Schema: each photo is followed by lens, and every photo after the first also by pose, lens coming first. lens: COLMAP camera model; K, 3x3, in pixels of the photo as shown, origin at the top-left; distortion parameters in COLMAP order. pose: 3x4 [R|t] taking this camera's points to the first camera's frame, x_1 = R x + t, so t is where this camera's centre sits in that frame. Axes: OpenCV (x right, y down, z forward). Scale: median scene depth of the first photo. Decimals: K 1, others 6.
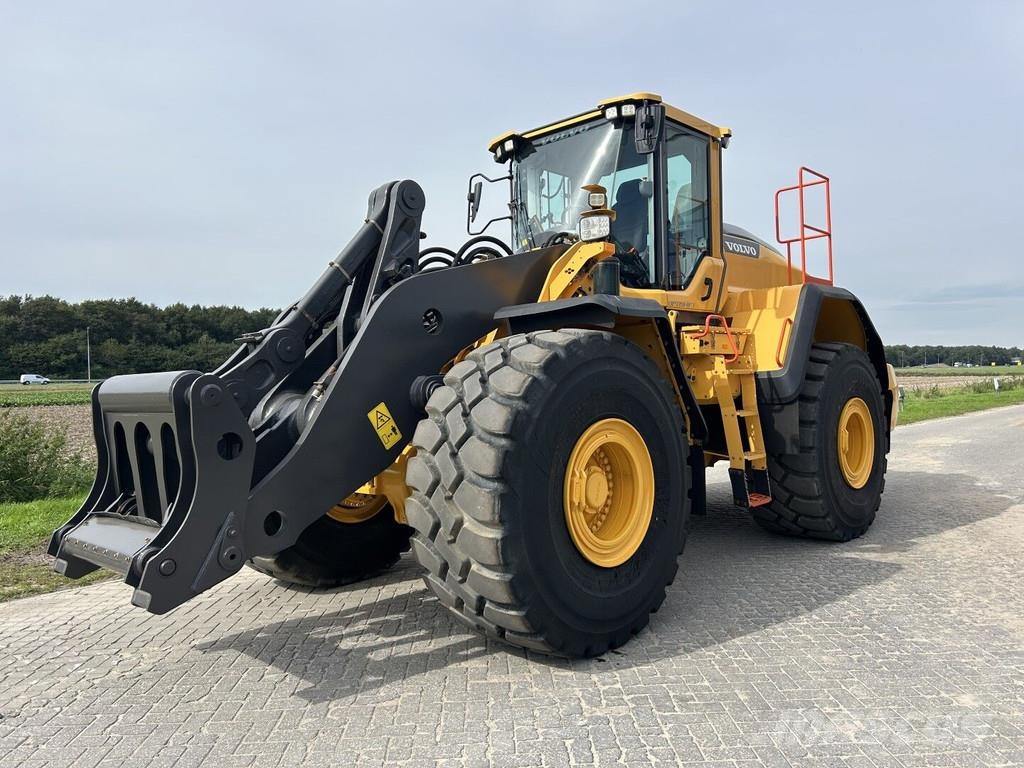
lens RADIAL K [[776.5, 0, 520.8], [0, 776.5, 388.9], [0, 0, 1]] dist [0.053640, -0.056512]
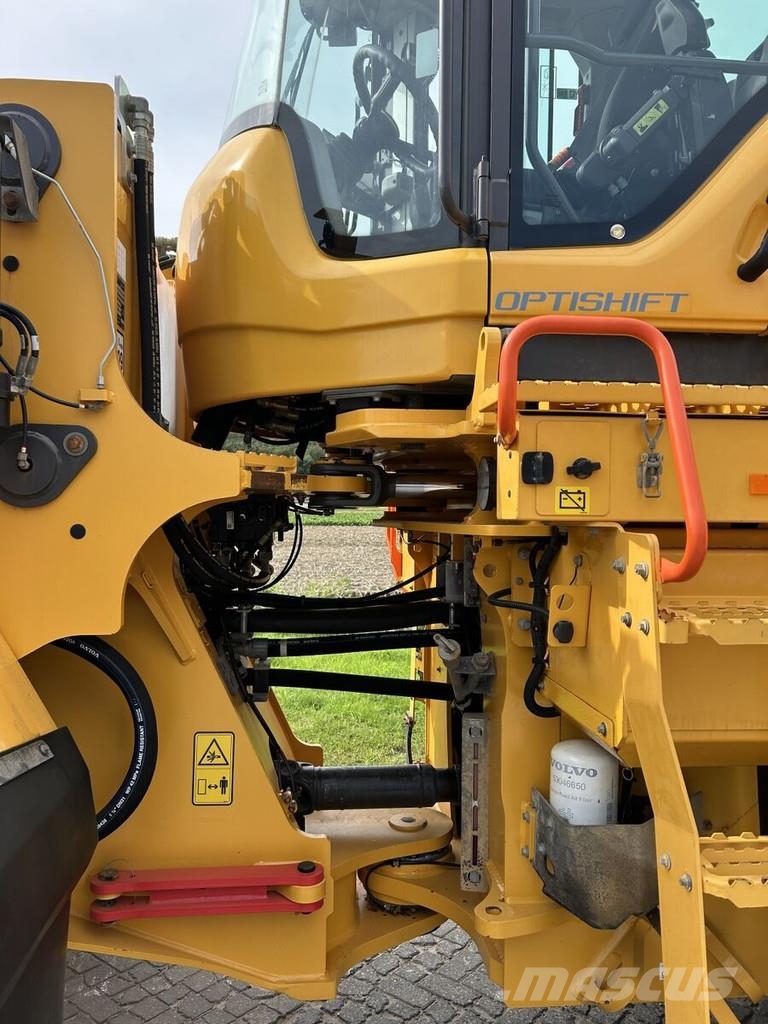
lens RADIAL K [[776.5, 0, 365.2], [0, 776.5, 515.0], [0, 0, 1]] dist [0.053640, -0.056512]
pose [[0.734329, 0.034538, -0.677915, 0.329243], [-0.034993, 0.999303, 0.013007, -0.047158], [0.677892, 0.014171, 0.735025, 0.812759]]
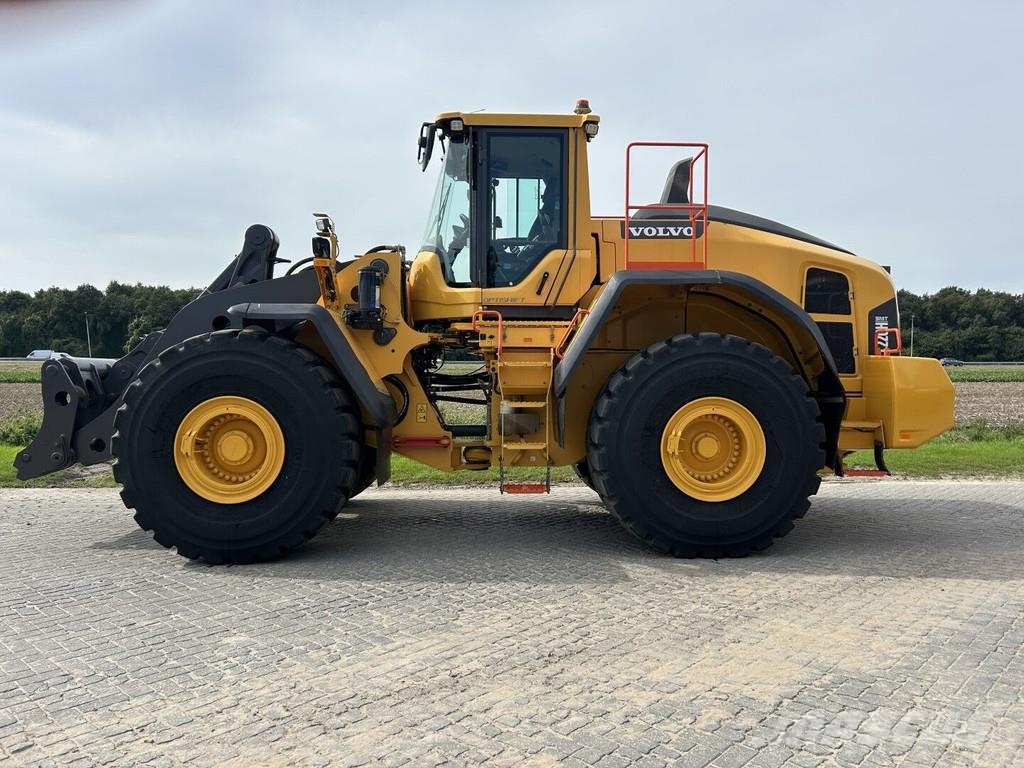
lens RADIAL K [[776.5, 0, 511.7], [0, 776.5, 391.6], [0, 0, 1]] dist [0.053640, -0.056512]
pose [[0.704900, 0.043361, -0.707981, 1.004199], [-0.026692, 0.999044, 0.034612, -0.021015], [0.708805, -0.005501, 0.705383, 0.269736]]
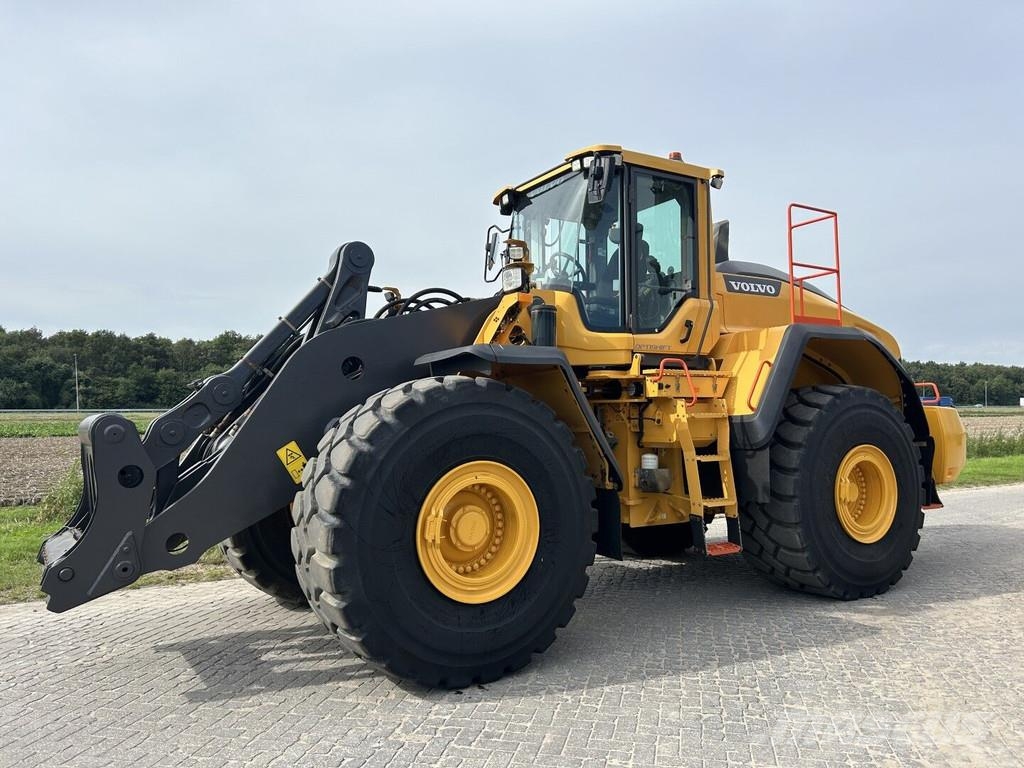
lens RADIAL K [[776.5, 0, 517.0], [0, 776.5, 383.1], [0, 0, 1]] dist [0.053640, -0.056512]
pose [[0.965977, 0.002234, -0.258619, 0.306749], [-0.014999, 0.998764, -0.047397, -0.012838], [0.258194, 0.049663, 0.964816, -0.008039]]
